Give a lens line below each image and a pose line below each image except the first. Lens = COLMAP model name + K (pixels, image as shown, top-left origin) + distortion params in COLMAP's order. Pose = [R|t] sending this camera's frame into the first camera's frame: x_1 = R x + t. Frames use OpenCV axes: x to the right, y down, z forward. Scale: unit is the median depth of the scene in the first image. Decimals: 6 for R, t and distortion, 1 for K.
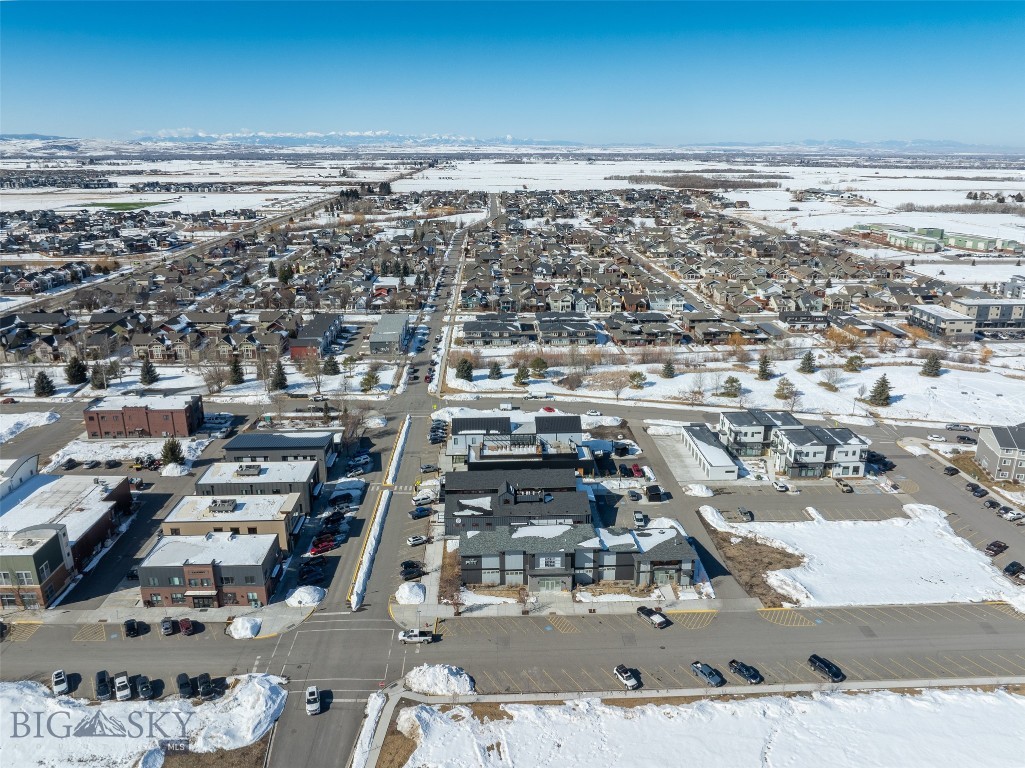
lens RADIAL K [[746.5, 0, 516.1], [0, 746.5, 362.5], [0, 0, 1]] dist [-0.035858, -0.002401]
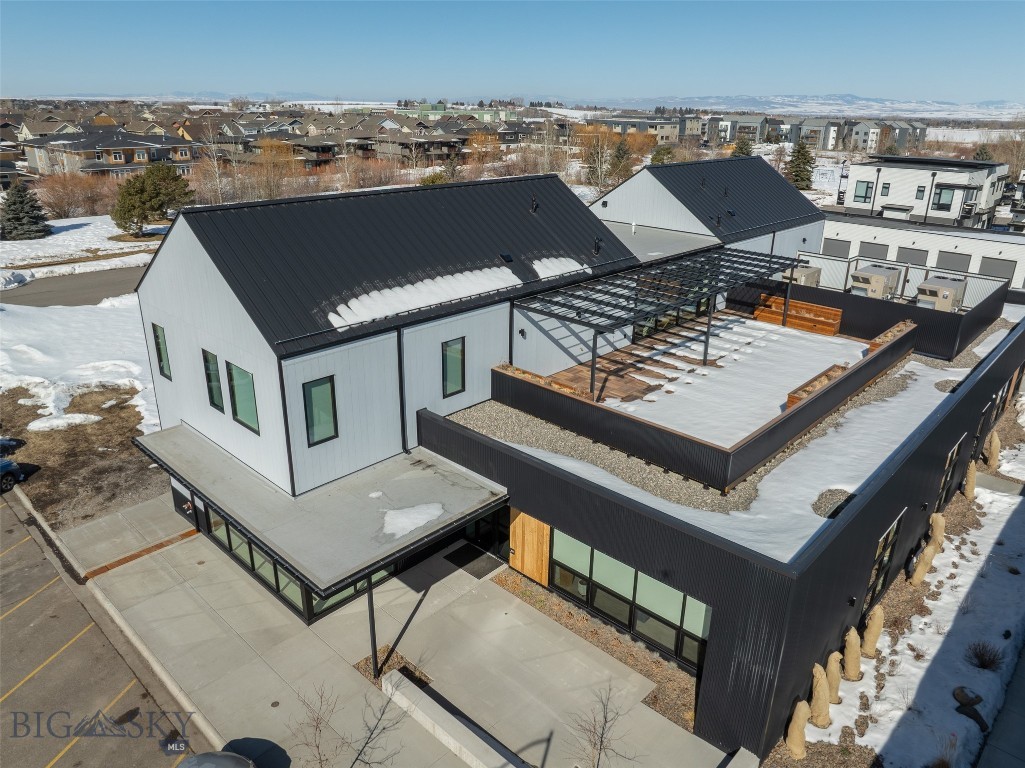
lens RADIAL K [[720.3, 0, 515.7], [0, 720.3, 382.7], [0, 0, 1]] dist [-0.036033, 0.004005]
pose [[0.712582, -0.242053, 0.658511, -0.098550], [0.177365, 0.970263, 0.164718, 0.071800], [-0.678800, -0.000579, 0.734323, 0.721201]]
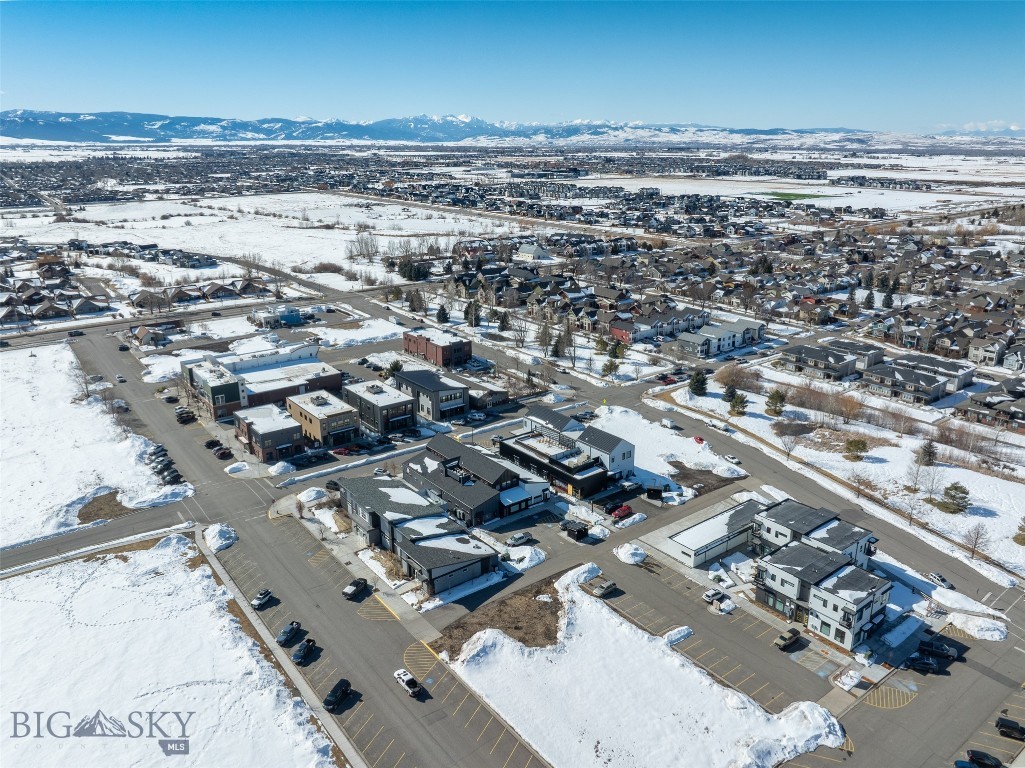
lens RADIAL K [[755.1, 0, 515.0], [0, 755.1, 352.8], [0, 0, 1]] dist [-0.039498, 0.003860]
pose [[0.574296, 0.216176, -0.789590, 0.582256], [-0.221844, 0.969511, 0.104080, -0.079688], [0.788016, 0.115393, 0.604744, 0.259004]]
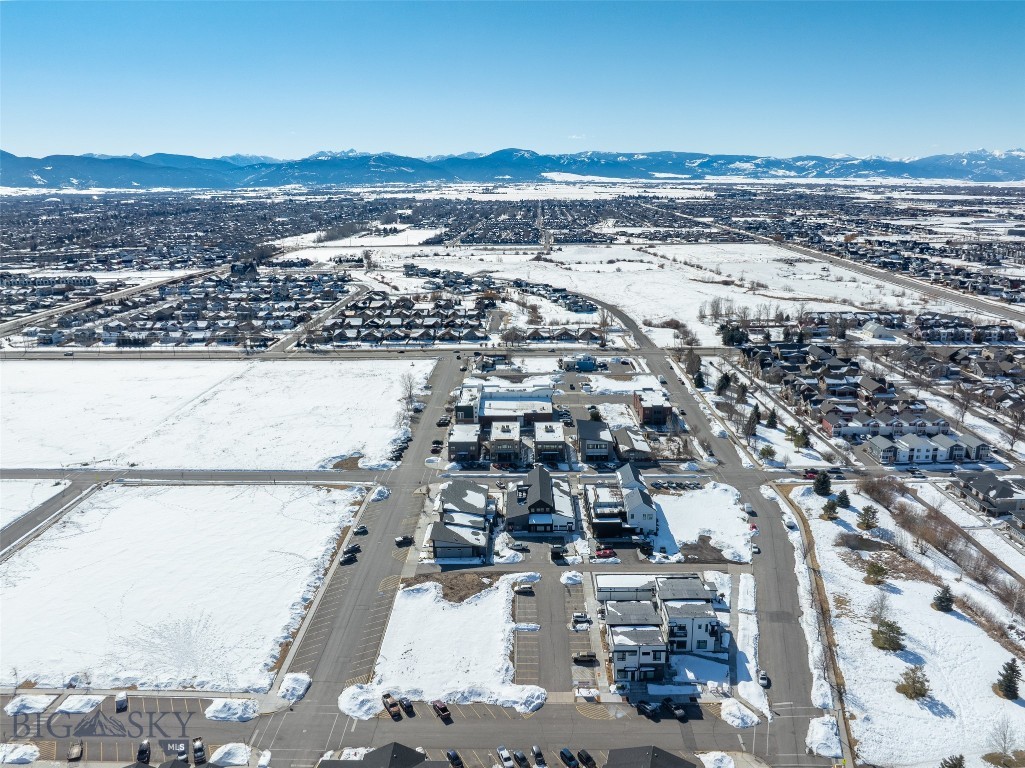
lens RADIAL K [[746.5, 0, 516.1], [0, 746.5, 362.5], [0, 0, 1]] dist [-0.035858, -0.002401]
pose [[-0.052659, 0.232459, -0.971180, 0.949321], [-0.267336, 0.933750, 0.237996, -0.288174], [0.962164, 0.272164, 0.012974, 0.593665]]
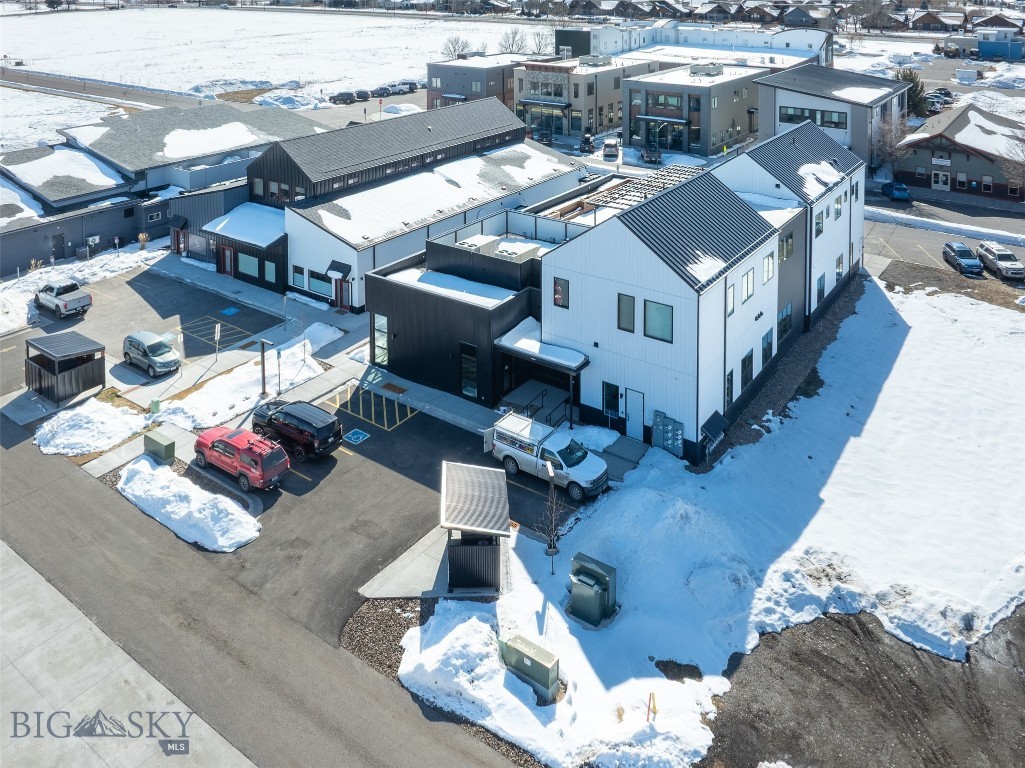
lens RADIAL K [[733.8, 0, 515.0], [0, 733.8, 381.5], [0, 0, 1]] dist [-0.033672, -0.003236]
pose [[-0.608286, 0.390341, -0.691102, 0.182632], [-0.221047, 0.752956, 0.619835, 0.004244], [0.762316, 0.529803, -0.371729, 0.853800]]
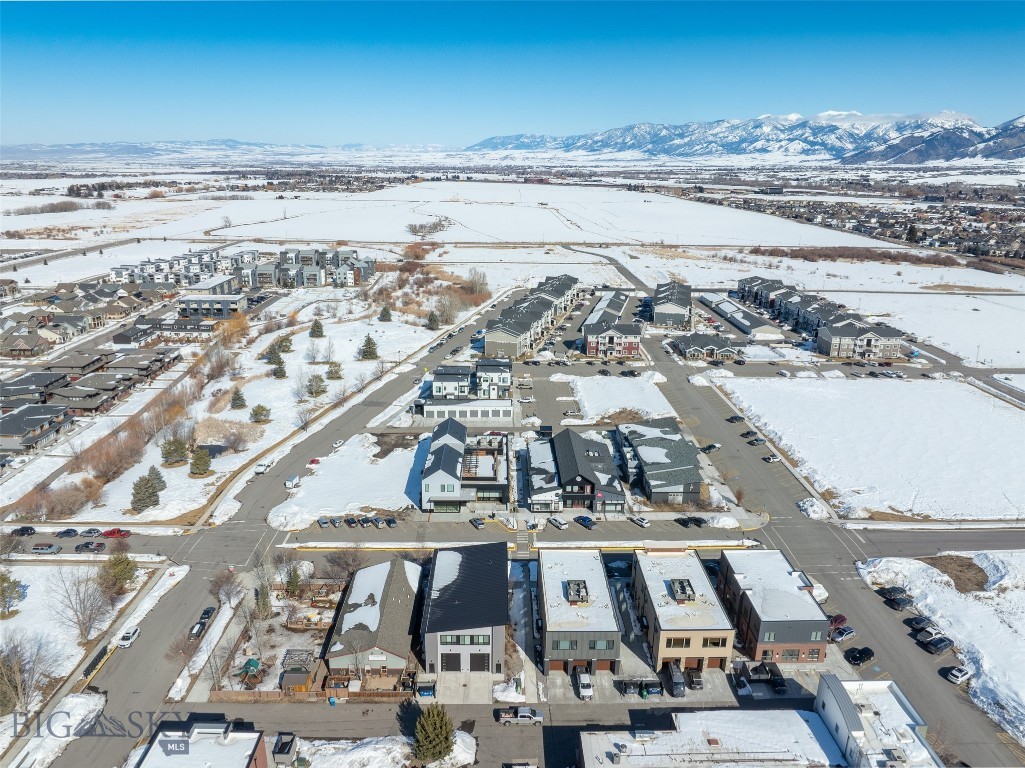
lens RADIAL K [[720.3, 0, 515.7], [0, 720.3, 382.7], [0, 0, 1]] dist [-0.036033, 0.004005]
pose [[0.019666, -0.297060, 0.954656, -0.681114], [0.263293, 0.922676, 0.281685, -0.183531], [-0.964516, 0.245814, 0.096359, 0.651259]]
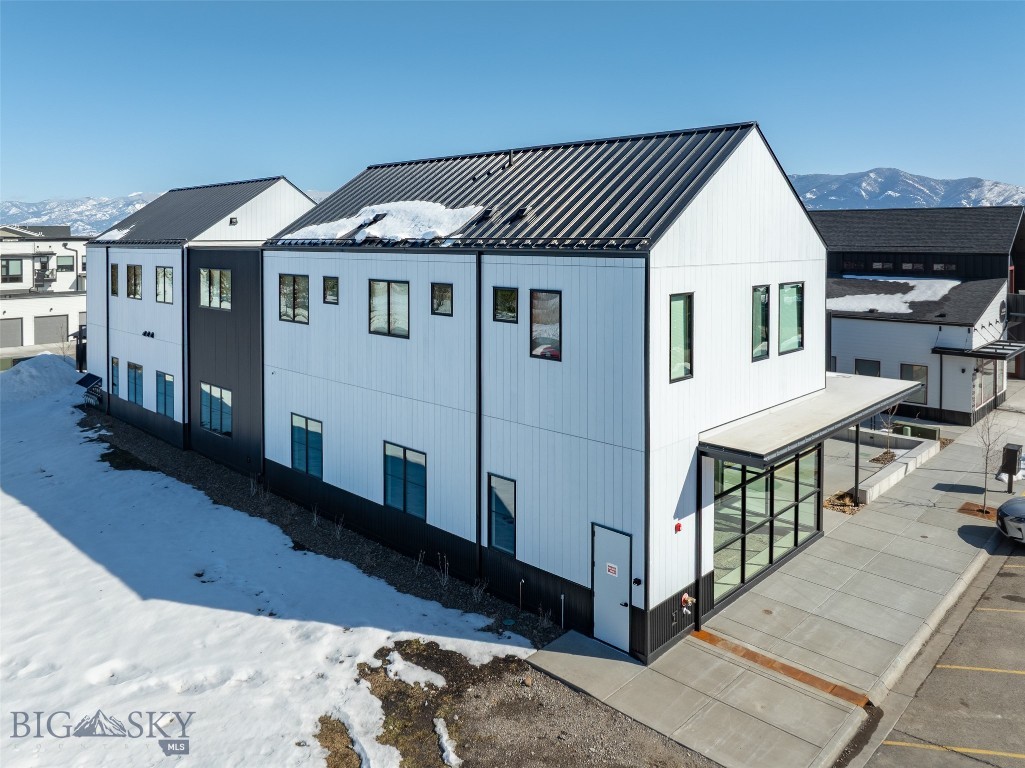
lens RADIAL K [[761.3, 0, 515.1], [0, 761.3, 246.0], [0, 0, 1]] dist [-0.047295, 0.014310]
pose [[-0.692826, 0.001368, 0.721103, -0.105608], [0.206778, 0.958380, 0.196852, 0.052358], [-0.690822, 0.285492, -0.664274, 0.869942]]
